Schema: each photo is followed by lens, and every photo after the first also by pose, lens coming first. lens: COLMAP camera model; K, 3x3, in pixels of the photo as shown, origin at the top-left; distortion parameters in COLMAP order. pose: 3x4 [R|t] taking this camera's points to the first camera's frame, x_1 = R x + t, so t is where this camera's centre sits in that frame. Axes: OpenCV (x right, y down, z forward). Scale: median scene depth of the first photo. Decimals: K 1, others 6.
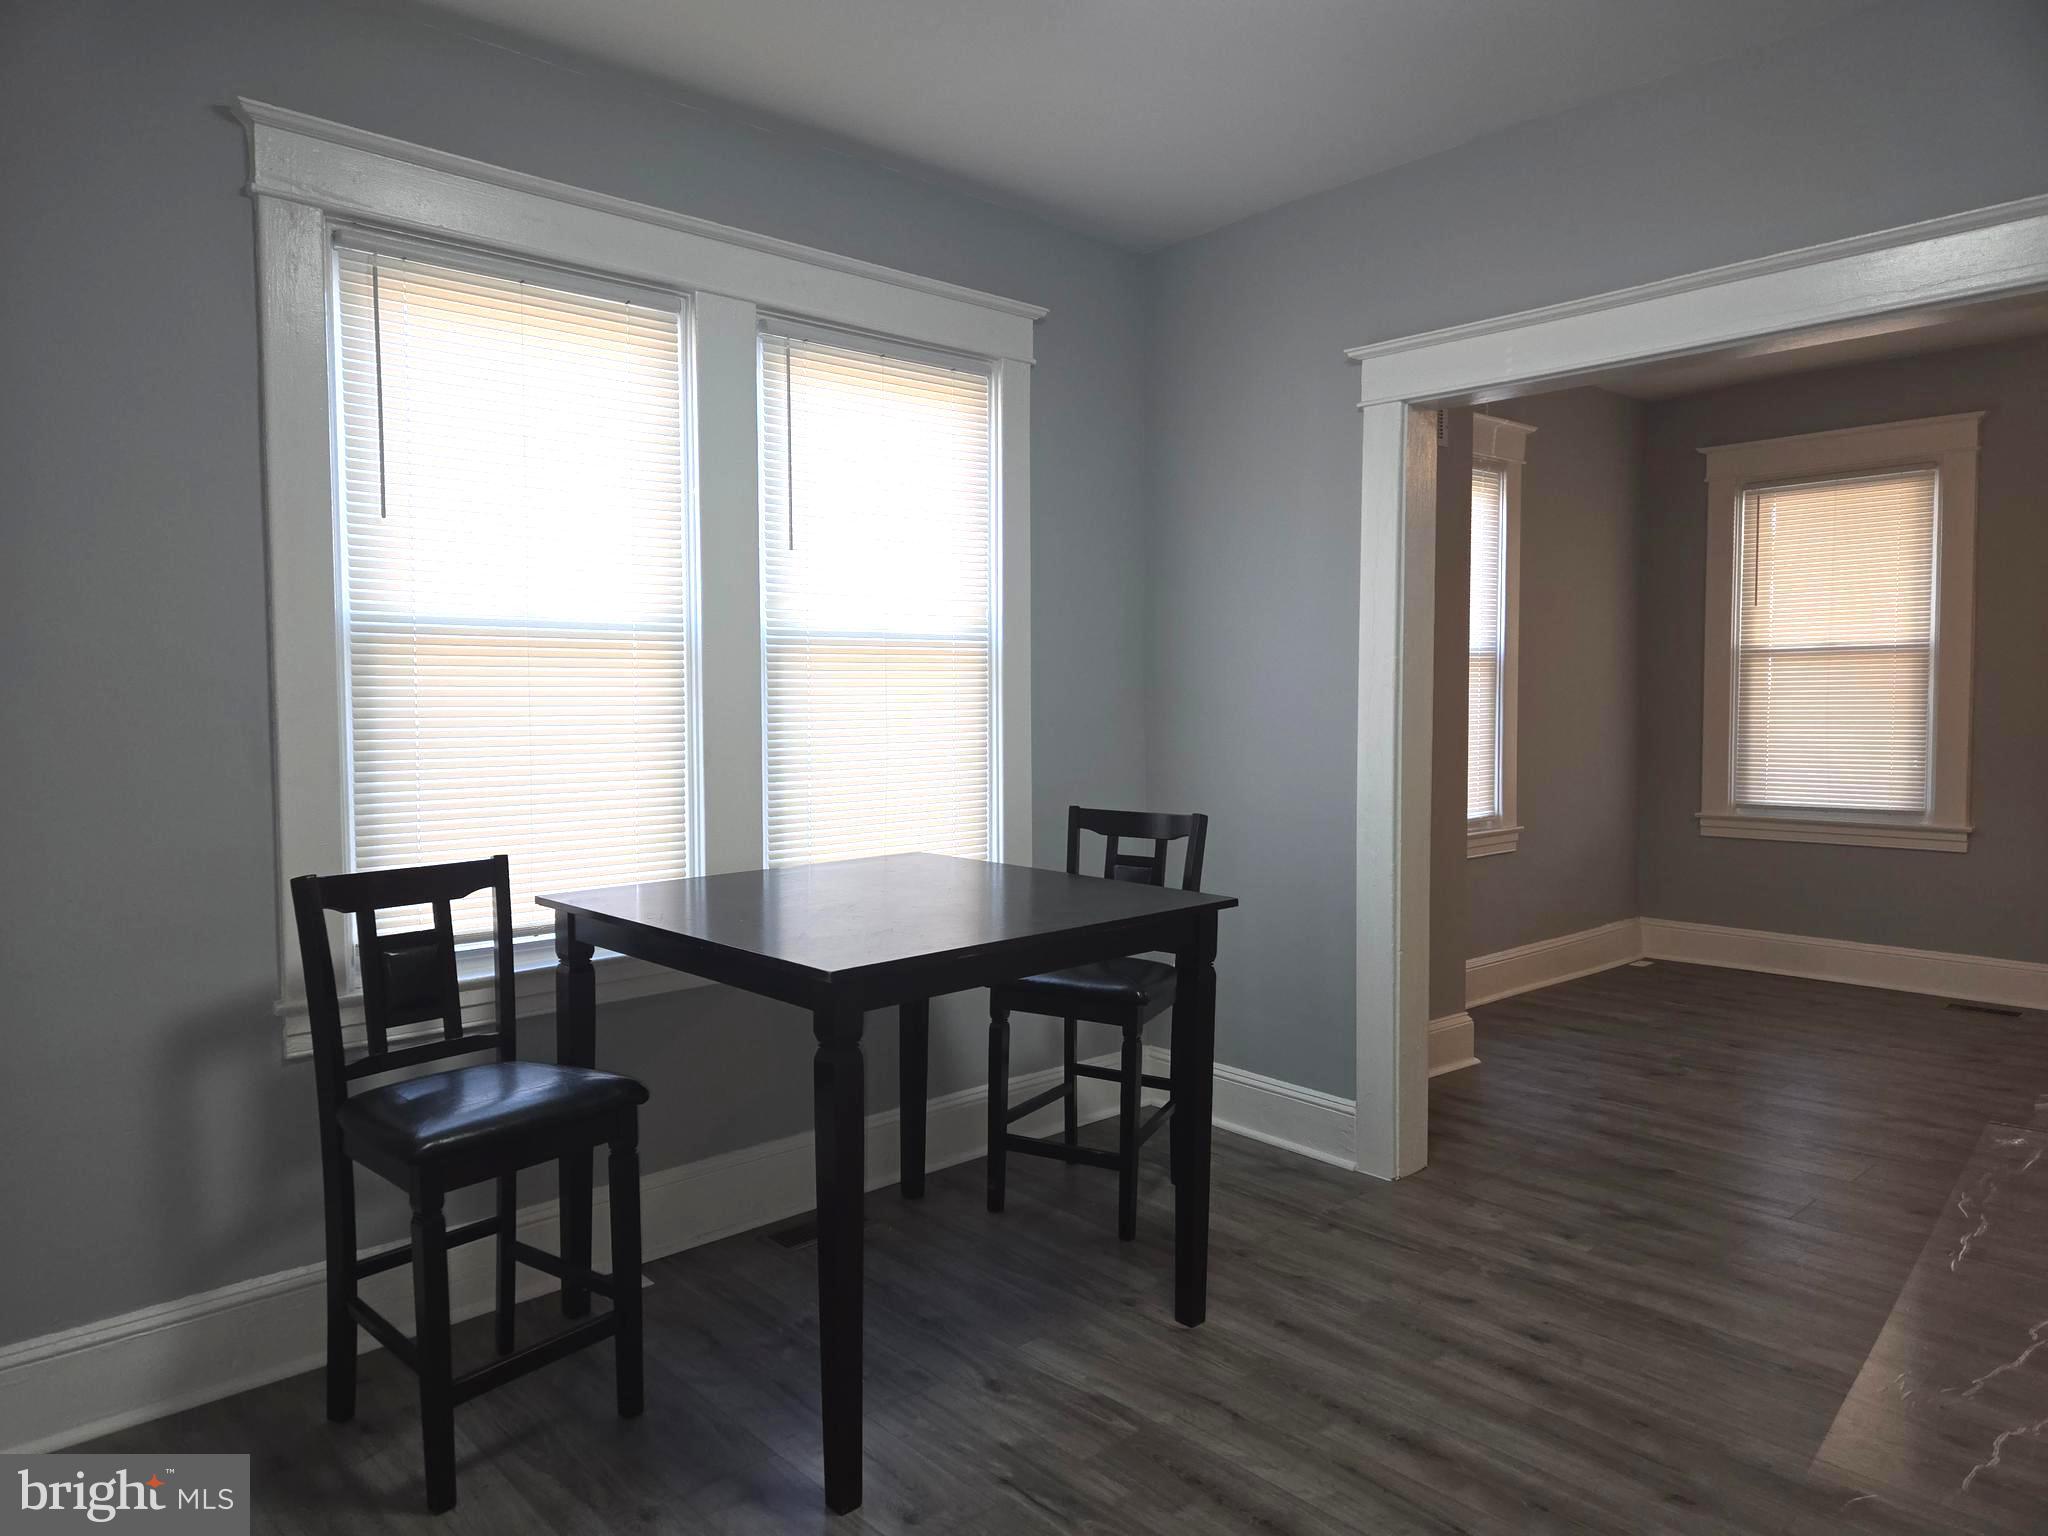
lens RADIAL K [[1375.6, 0, 991.0], [0, 1375.6, 769.7], [0, 0, 1]] dist [0.063117, -0.039591]
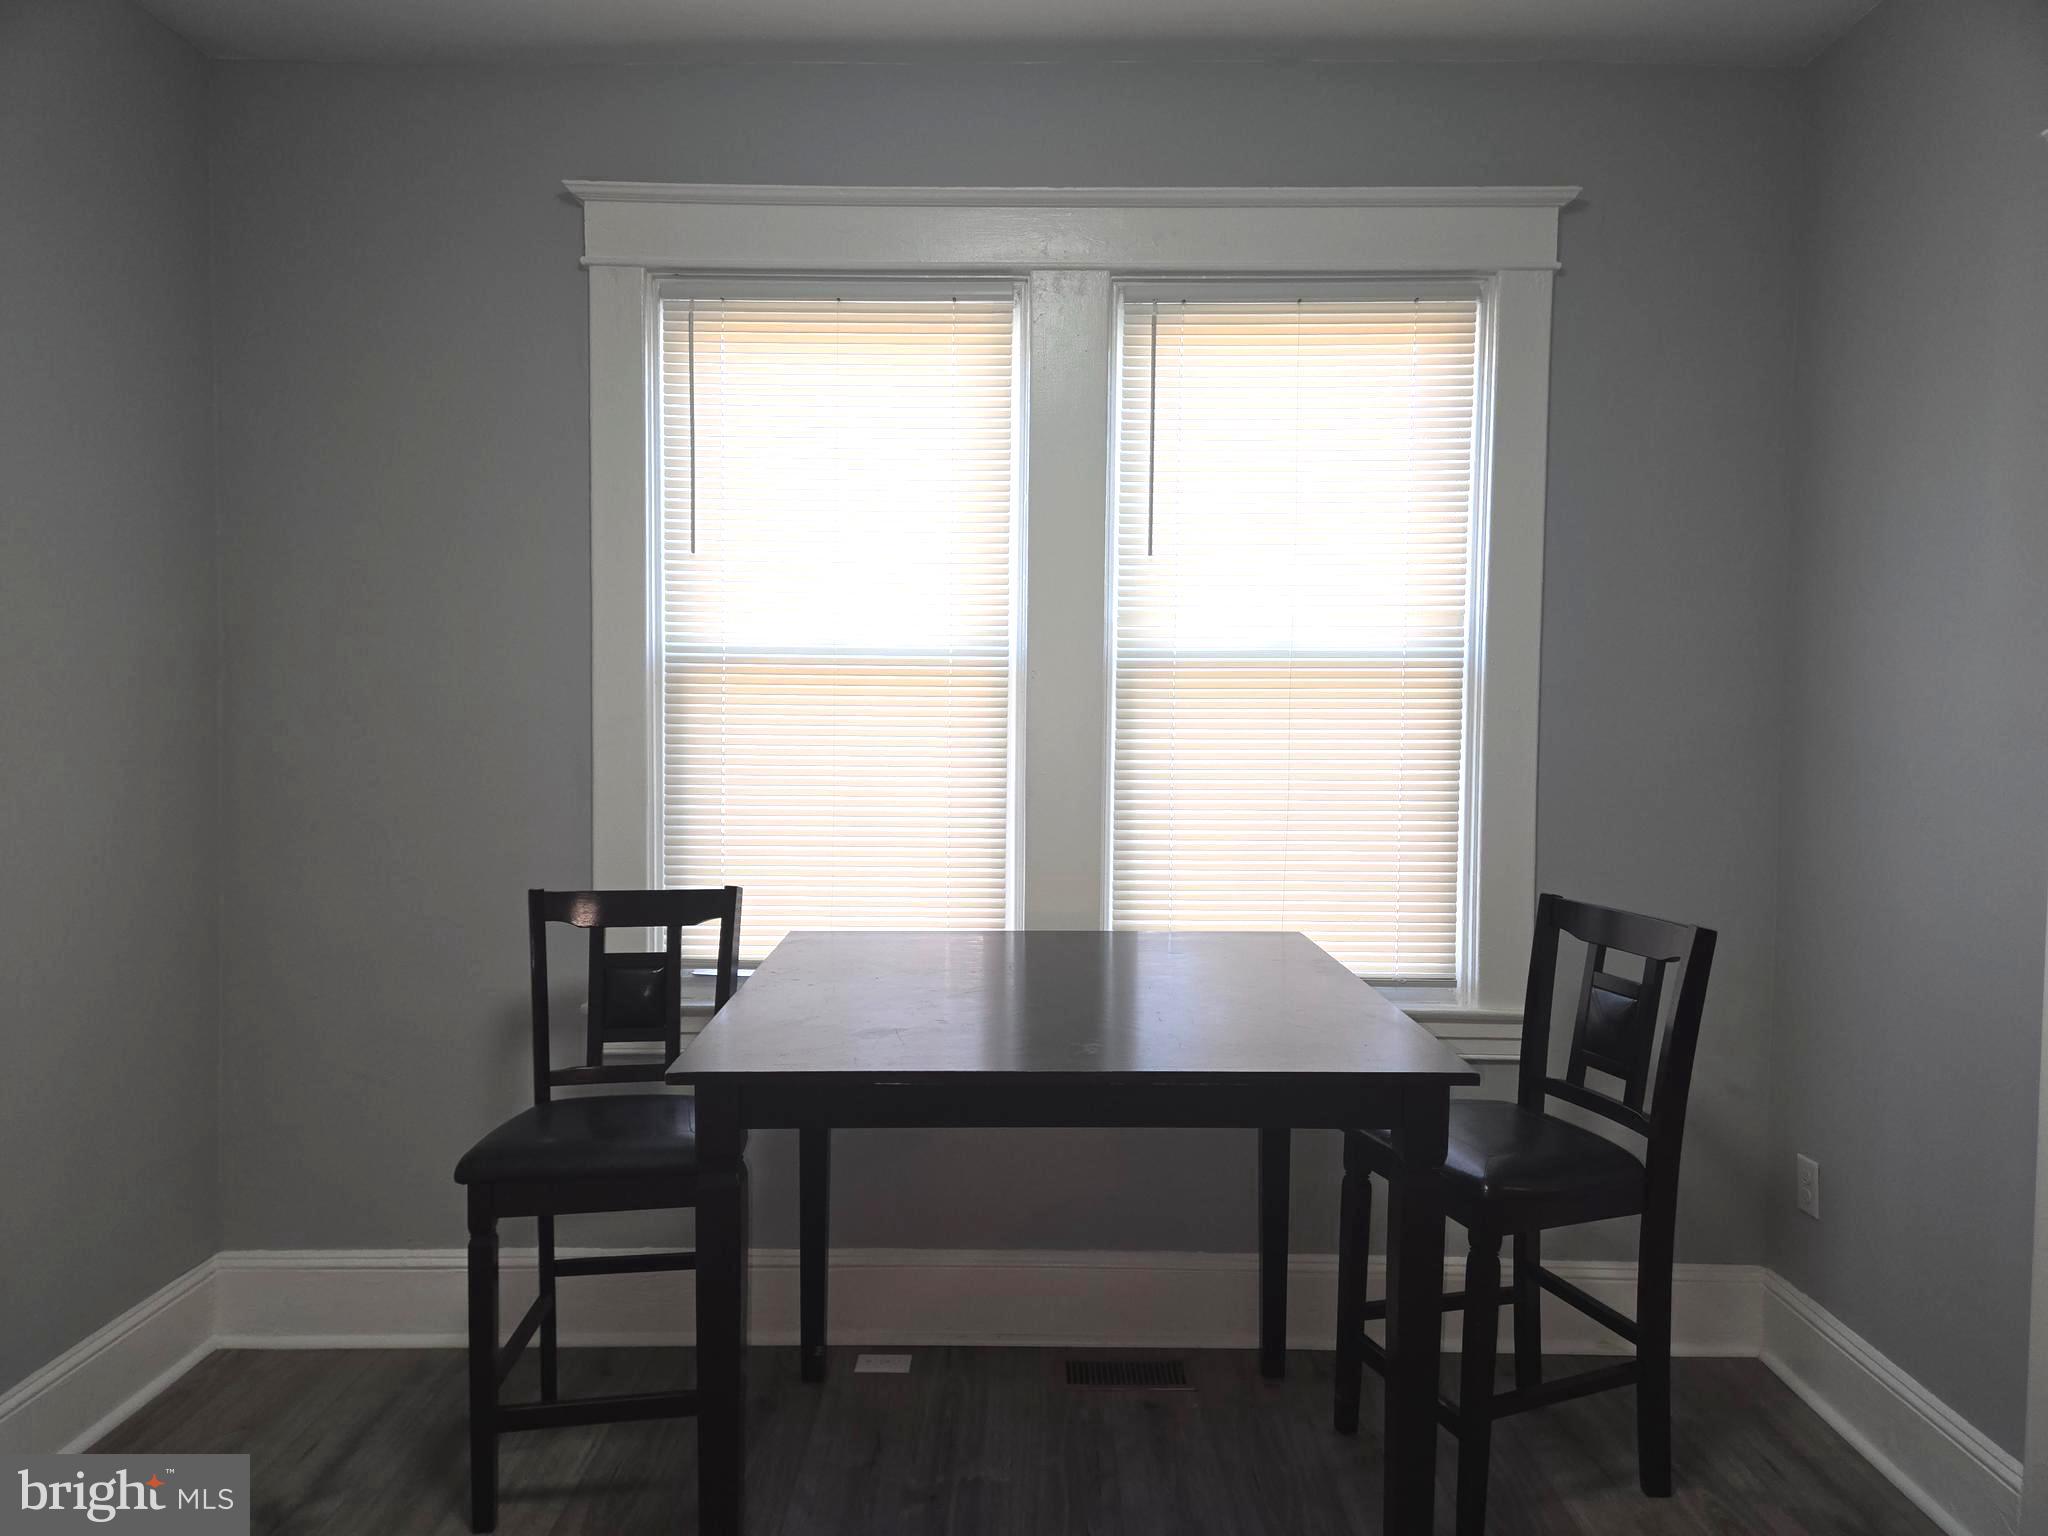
lens RADIAL K [[1375.6, 0, 1021.8], [0, 1375.6, 787.2], [0, 0, 1]] dist [0.063117, -0.039591]
pose [[0.739565, 0.041674, -0.671794, 0.403144], [-0.049249, 0.998757, 0.007740, -0.023040], [0.671282, 0.027361, 0.740697, 0.361557]]
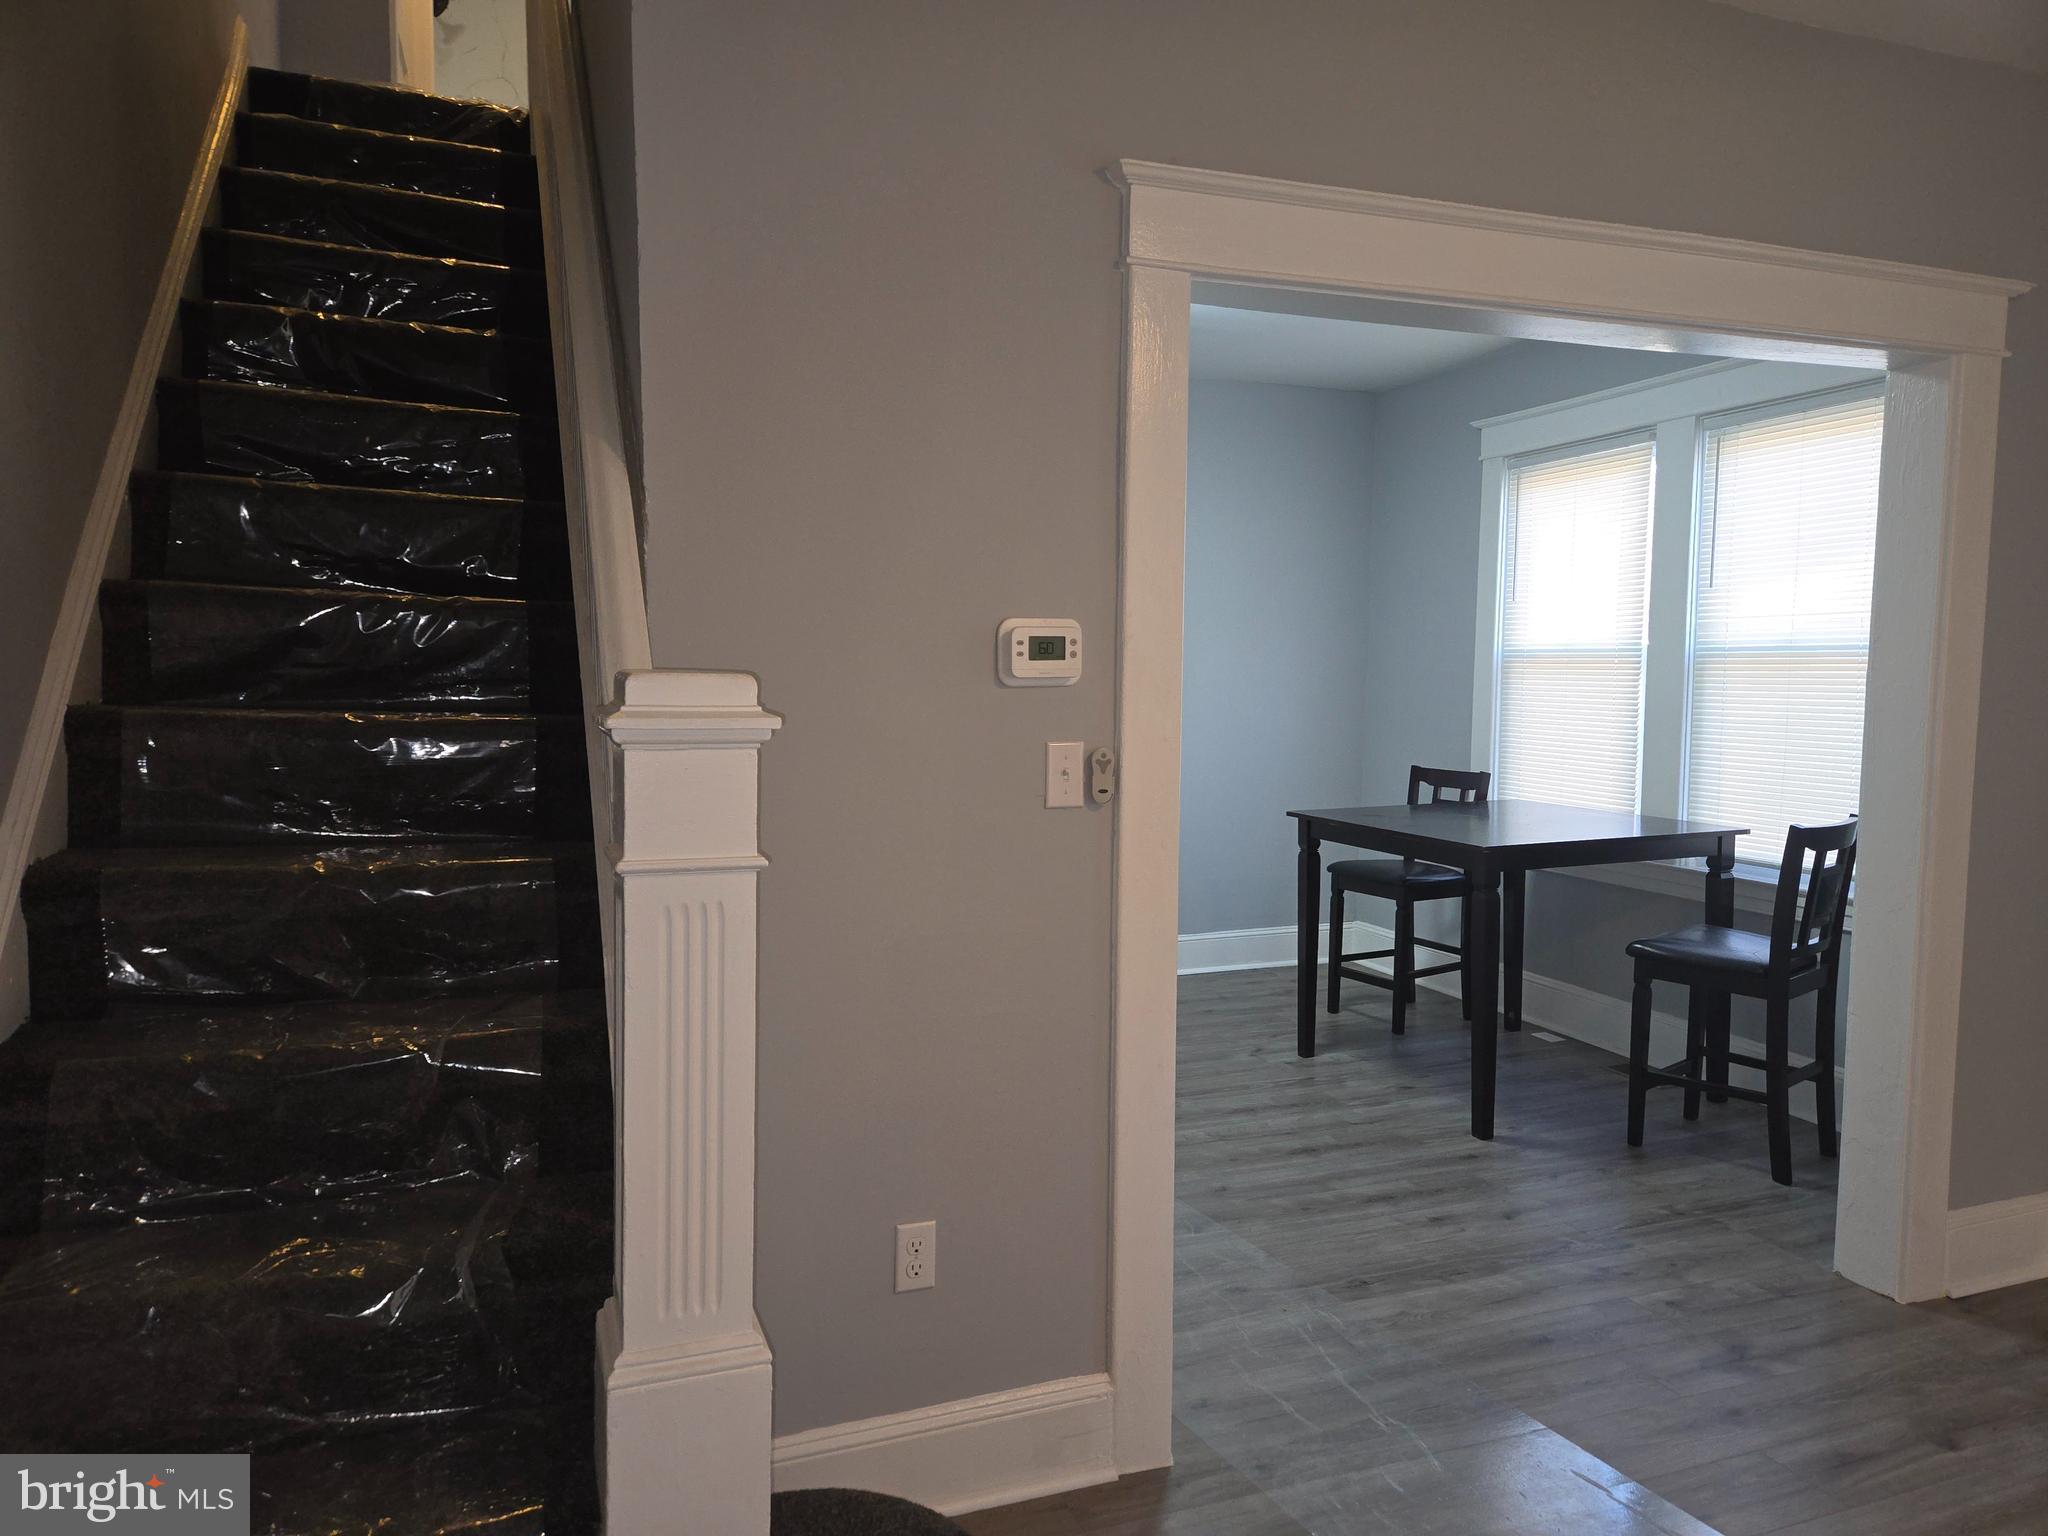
lens RADIAL K [[1375.6, 0, 1026.2], [0, 1375.6, 758.1], [0, 0, 1]] dist [0.063117, -0.039591]
pose [[-0.367600, 0.067439, -0.927536, 1.510464], [-0.054420, 0.994098, 0.093846, -0.093971], [0.928391, 0.084974, -0.361760, 0.977201]]
